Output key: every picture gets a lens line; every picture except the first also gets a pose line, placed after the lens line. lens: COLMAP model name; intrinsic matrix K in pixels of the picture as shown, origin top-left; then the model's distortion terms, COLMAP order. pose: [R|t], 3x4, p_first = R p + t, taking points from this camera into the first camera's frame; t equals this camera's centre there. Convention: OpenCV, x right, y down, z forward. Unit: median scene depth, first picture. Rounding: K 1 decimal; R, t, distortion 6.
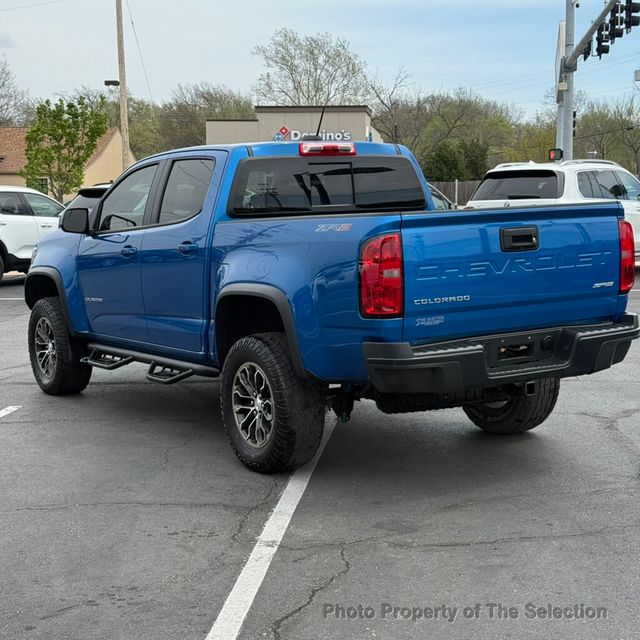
lens RADIAL K [[1203.4, 0, 320.0], [0, 1203.4, 320.0], [0, 0, 1]] dist [0.149955, -0.166231]
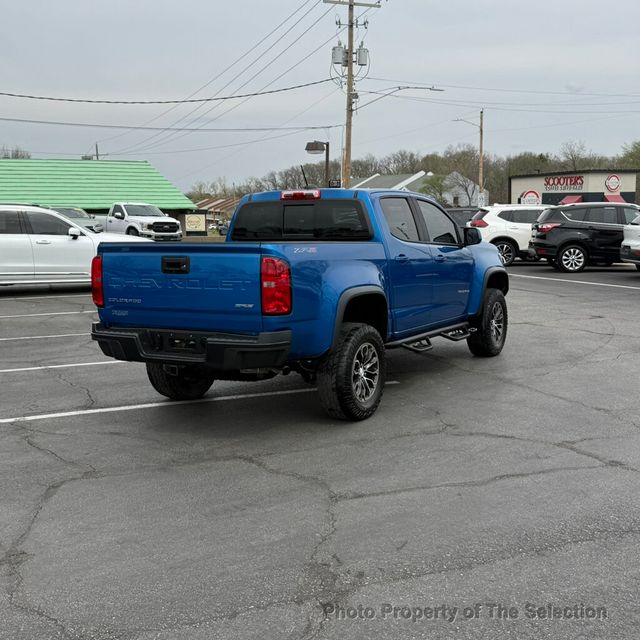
lens RADIAL K [[852.2, 0, 321.6], [0, 852.2, 322.4], [0, 0, 1]] dist [0.127415, -0.069002]
pose [[0.493728, 0.129138, -0.859975, 1.067592], [-0.096322, 0.990948, 0.093505, -0.105211], [0.864266, 0.036669, 0.501697, 0.613455]]
